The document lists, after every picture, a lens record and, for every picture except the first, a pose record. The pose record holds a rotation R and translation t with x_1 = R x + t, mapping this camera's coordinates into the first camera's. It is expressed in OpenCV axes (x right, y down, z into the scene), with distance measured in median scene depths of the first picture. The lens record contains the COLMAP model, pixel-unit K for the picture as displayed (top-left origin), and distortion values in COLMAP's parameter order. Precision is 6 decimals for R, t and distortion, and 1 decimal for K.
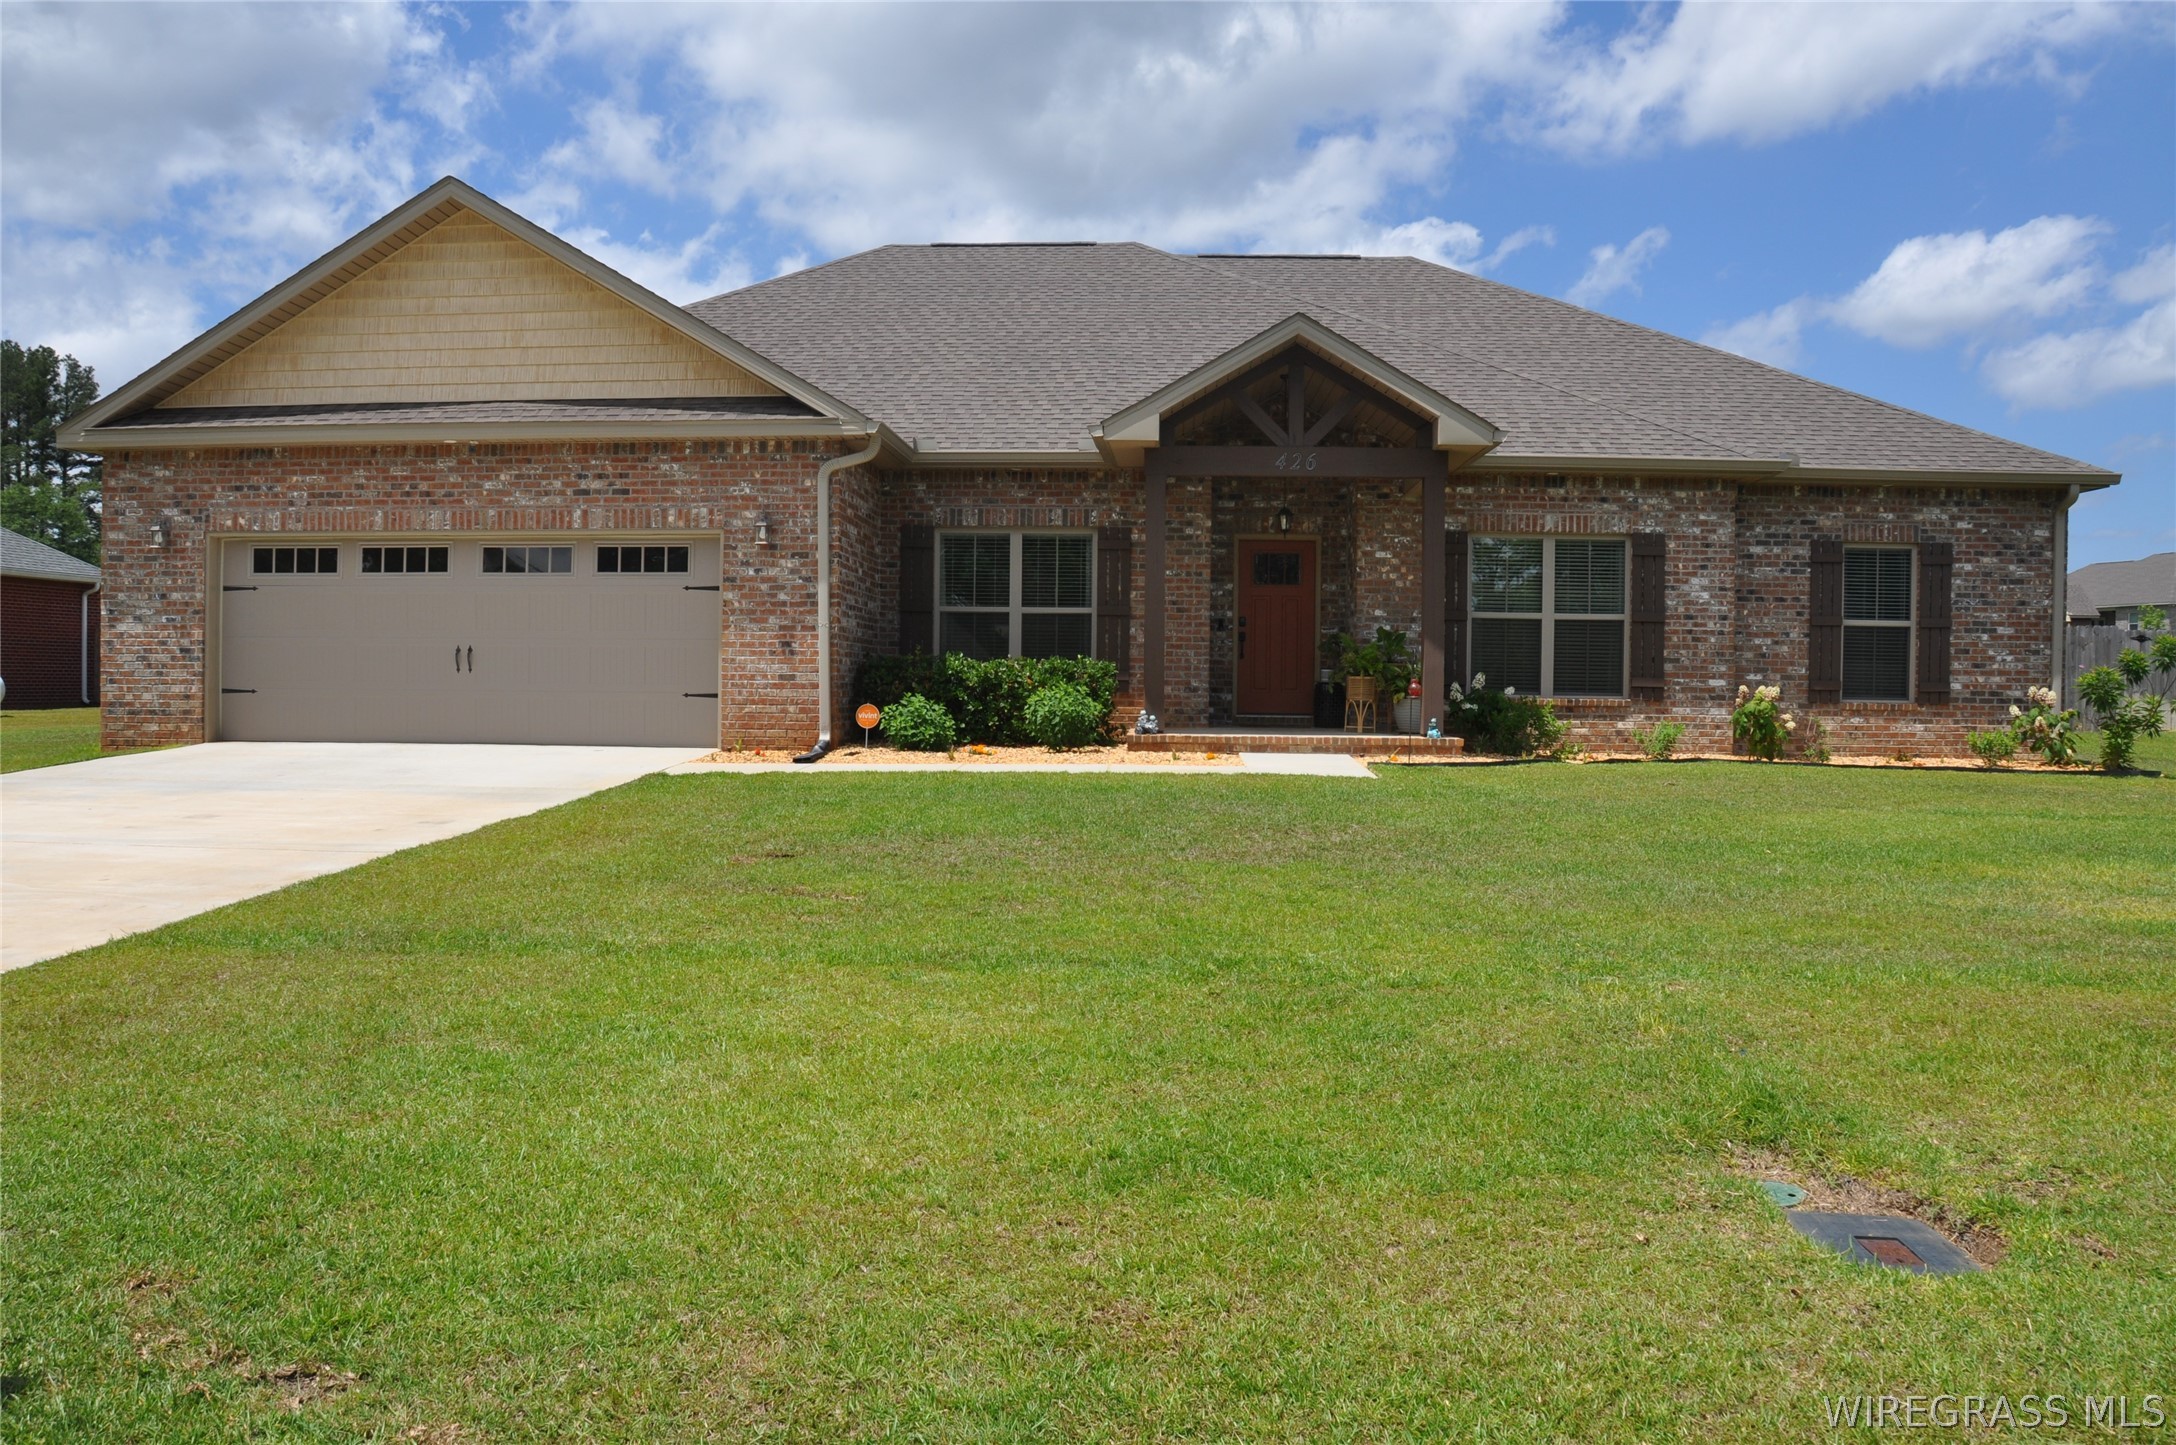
lens RADIAL K [[1688.7, 0, 1070.6], [0, 1688.7, 721.0], [0, 0, 1]] dist [-0.161664, 0.115633]
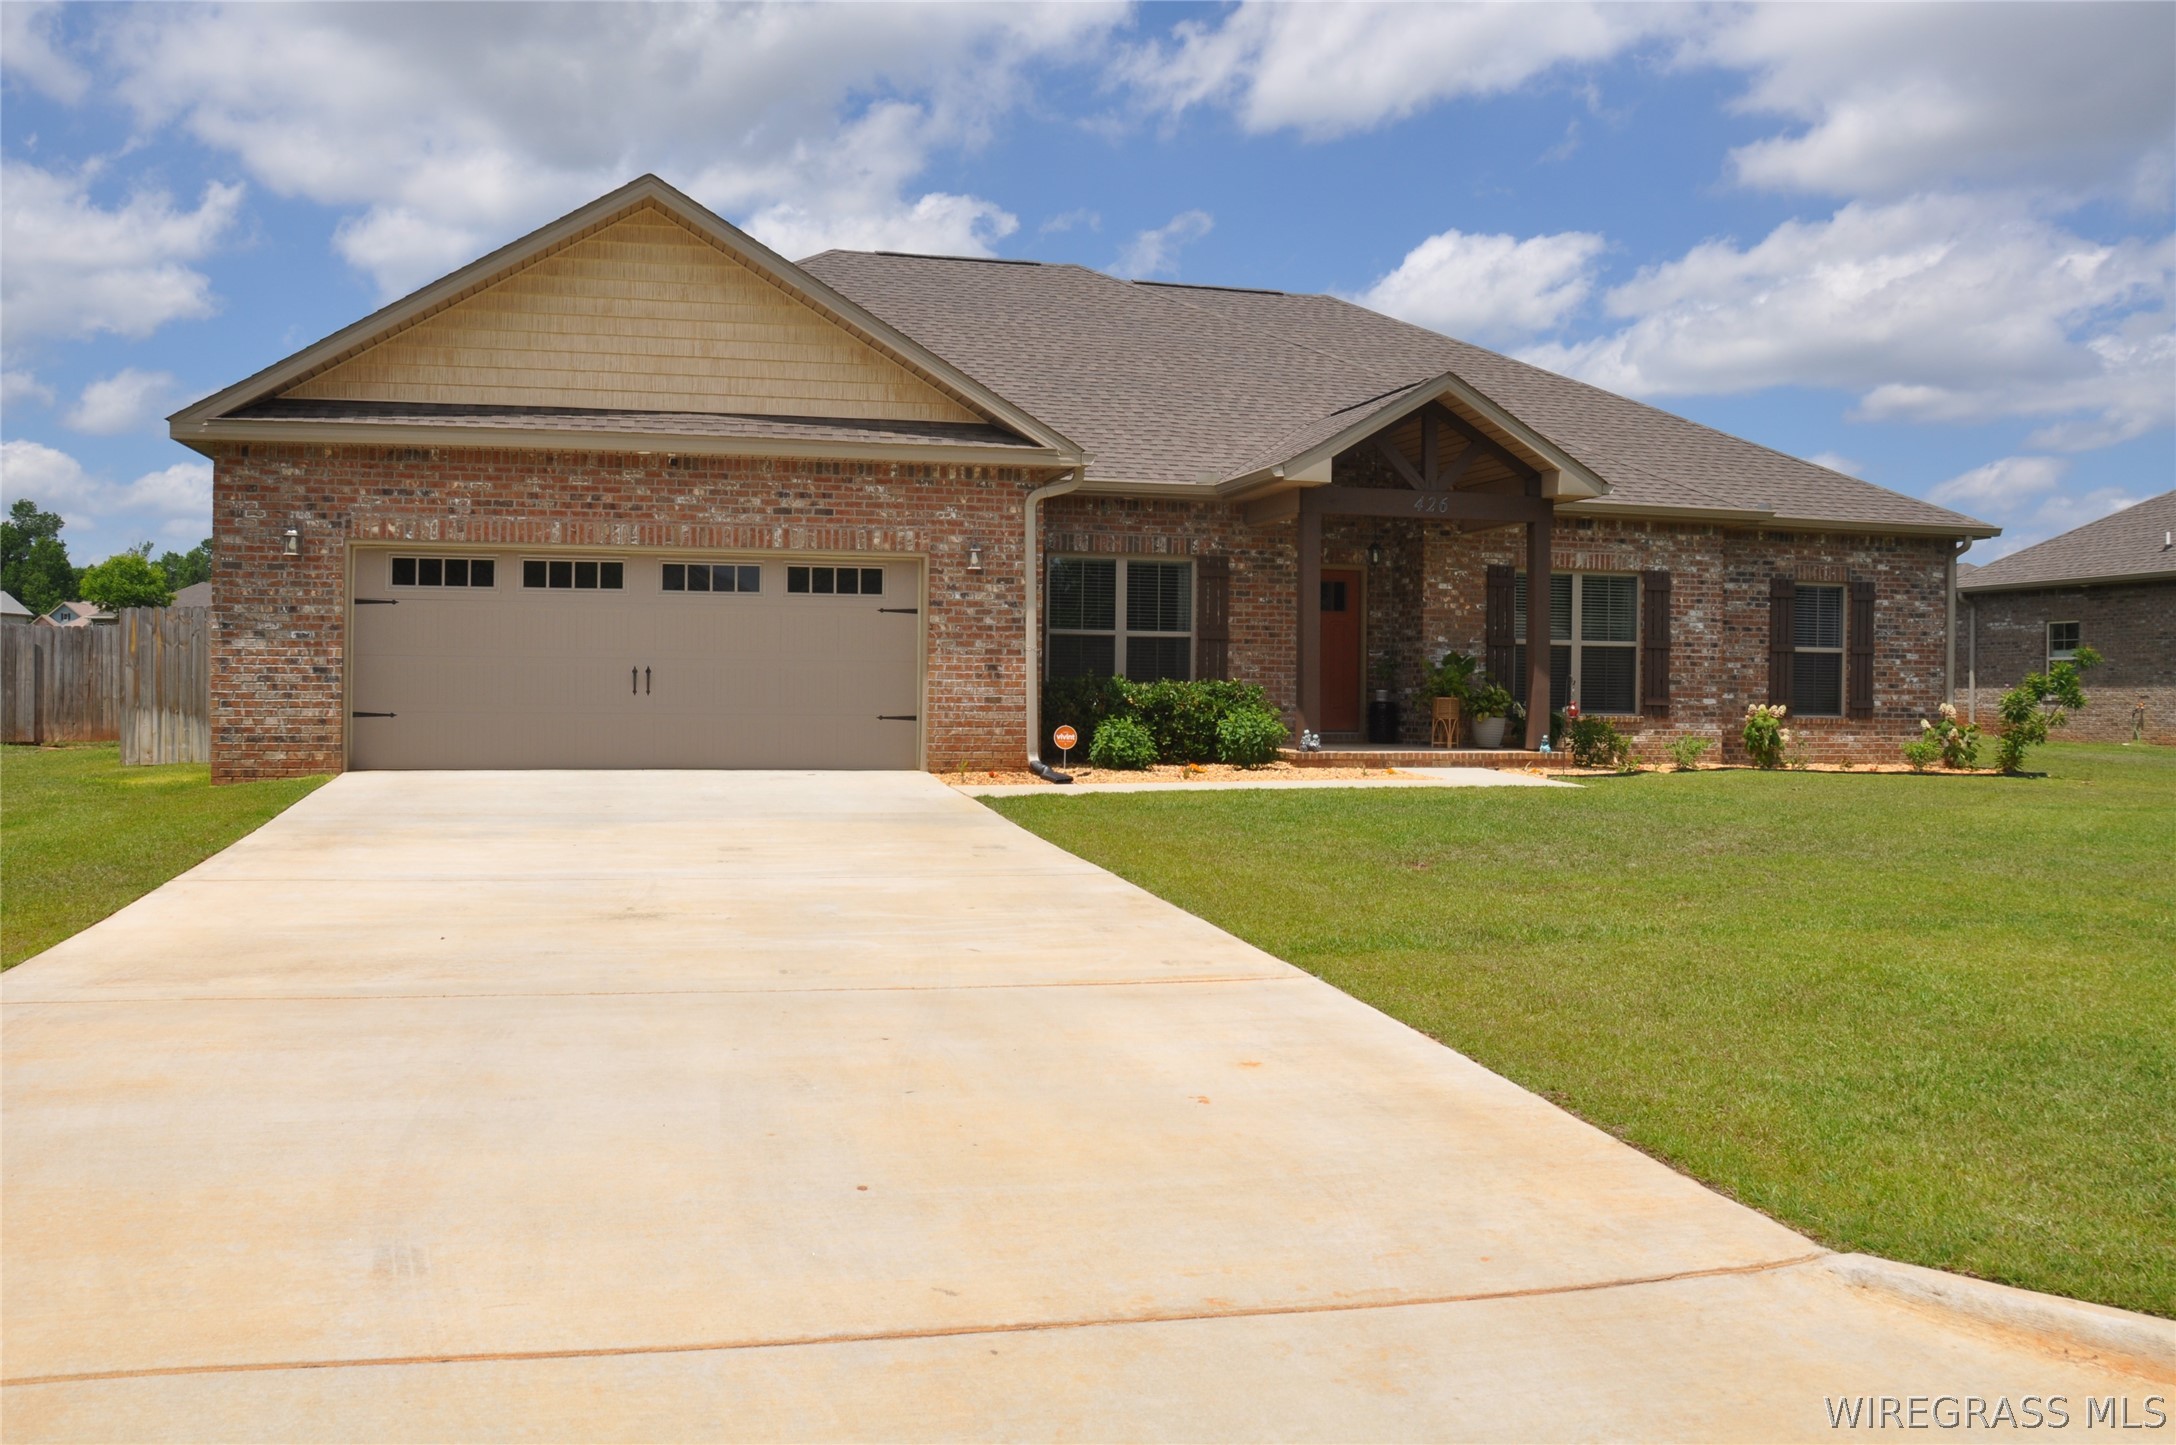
lens RADIAL K [[1823.9, 0, 1075.8], [0, 1823.9, 720.4], [0, 0, 1]] dist [-0.129096, 0.121560]
pose [[0.953067, -0.005452, 0.302710, -0.445484], [0.007223, 0.999963, -0.004730, -0.007780], [-0.302673, 0.006694, 0.953071, -0.069011]]
